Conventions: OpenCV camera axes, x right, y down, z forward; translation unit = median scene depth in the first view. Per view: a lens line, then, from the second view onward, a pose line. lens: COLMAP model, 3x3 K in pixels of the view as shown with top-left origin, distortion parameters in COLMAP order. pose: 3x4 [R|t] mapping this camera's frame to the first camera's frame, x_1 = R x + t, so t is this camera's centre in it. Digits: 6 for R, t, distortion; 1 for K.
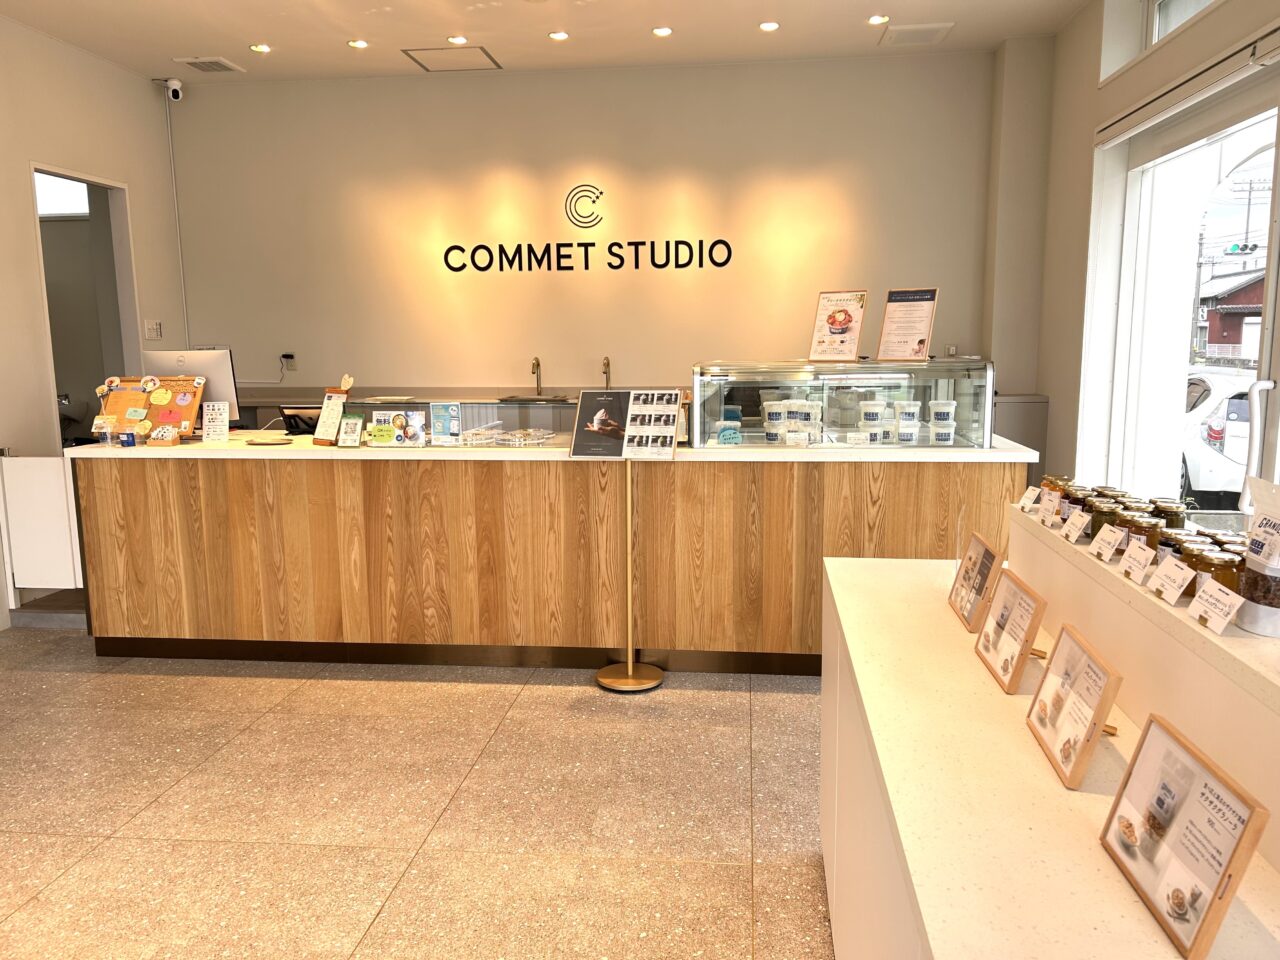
lens RADIAL K [[991.4, 0, 639.3], [0, 991.4, 484.4], [0, 0, 1]] dist [0.003138, 0.001554]
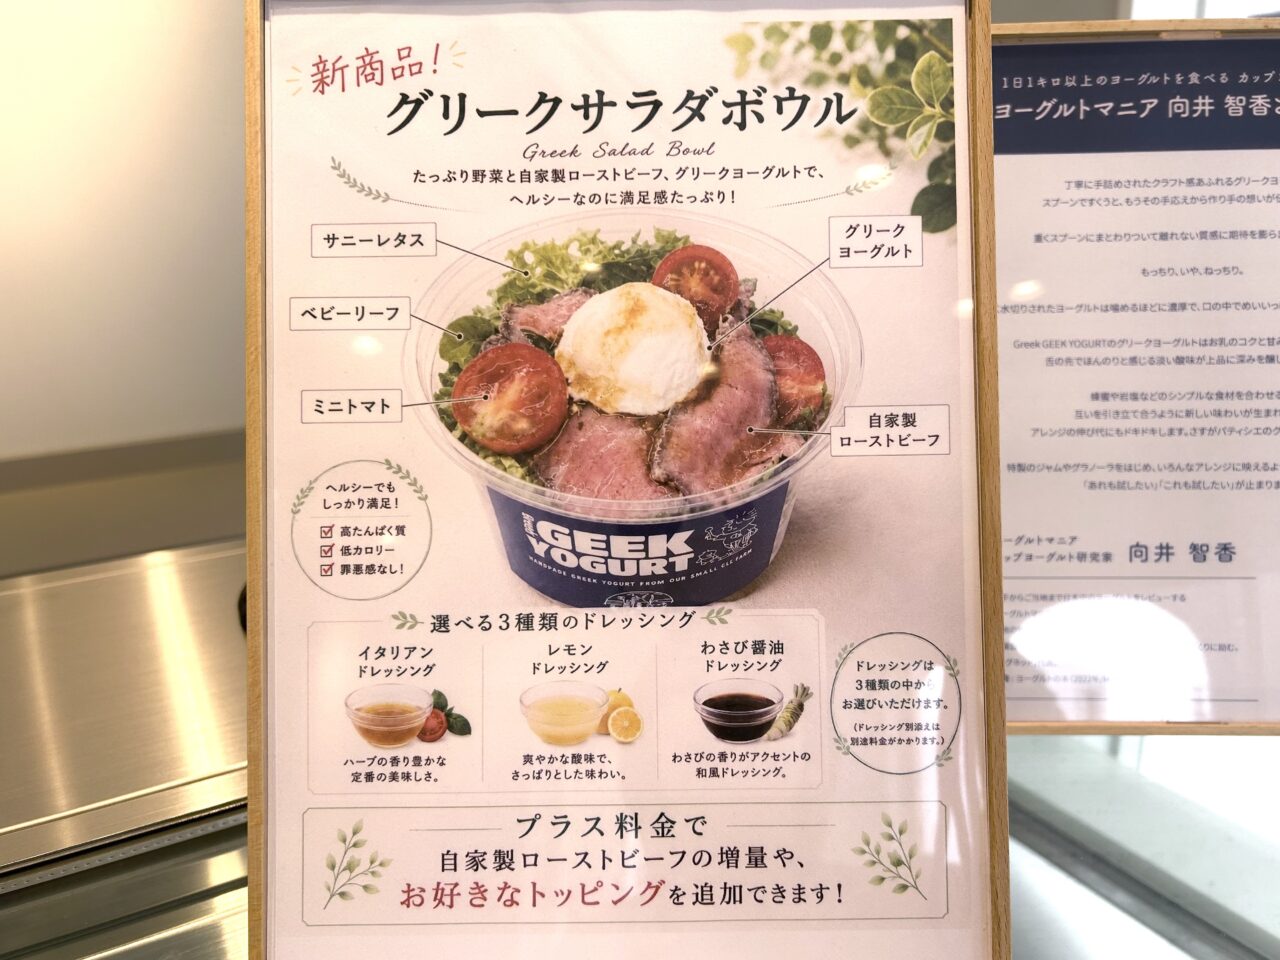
lens RADIAL K [[991.4, 0, 645.3], [0, 991.4, 484.5], [0, 0, 1]] dist [0.003138, 0.001554]
pose [[0.800881, -0.169374, 0.574372, 0.171171], [0.091734, 0.982546, 0.161830, -0.182320], [-0.591756, -0.076917, 0.802439, 1.004416]]
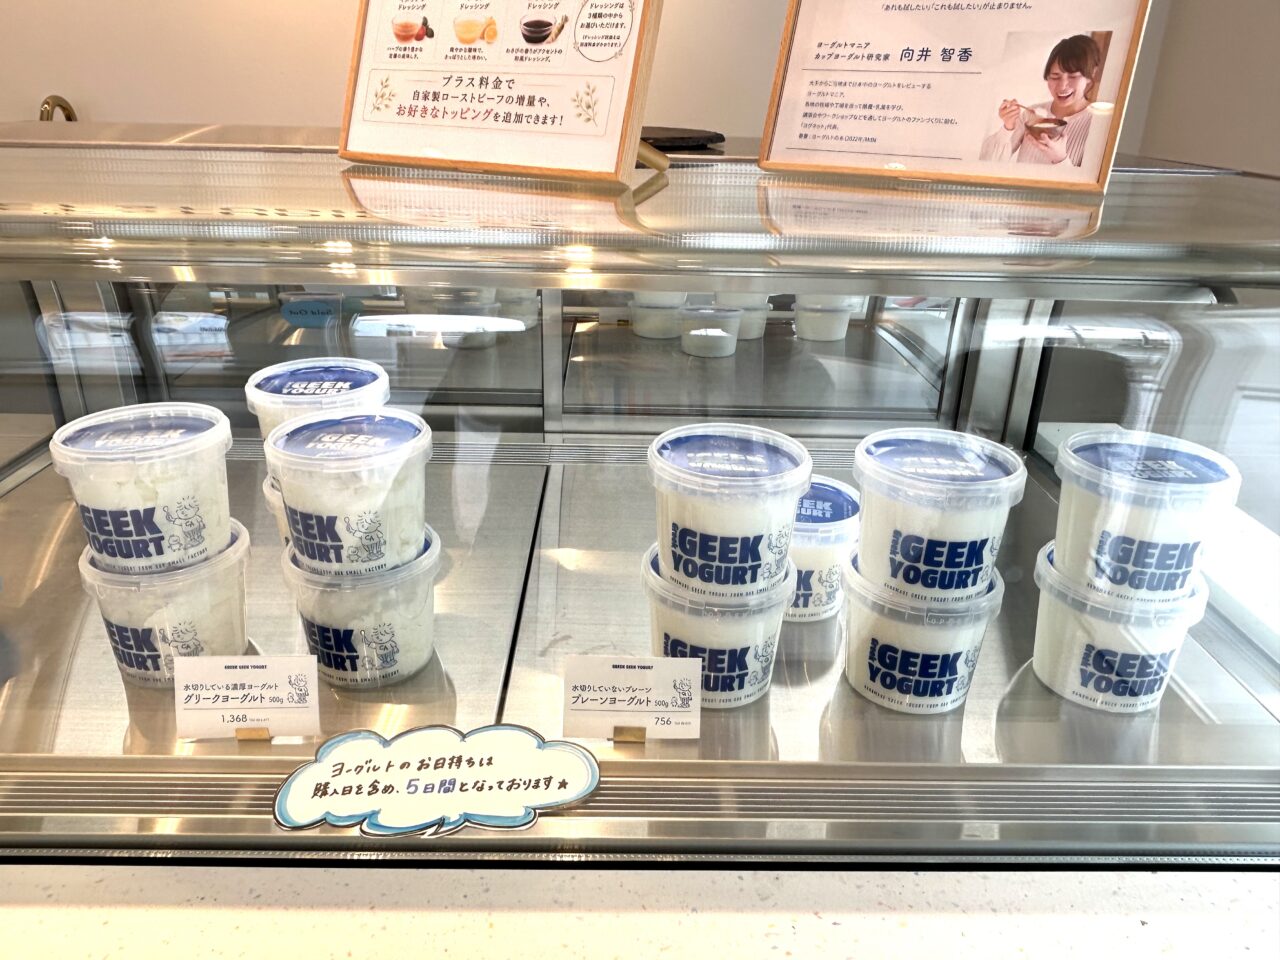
lens RADIAL K [[923.5, 0, 640.0], [0, 923.5, 476.5], [0, 0, 1]] dist [-0.013673, -0.003437]
pose [[0.990829, -0.013584, 0.134434, 0.212558], [-0.020765, 0.967807, 0.250836, -0.121991], [-0.133513, -0.251327, 0.958649, 0.904014]]
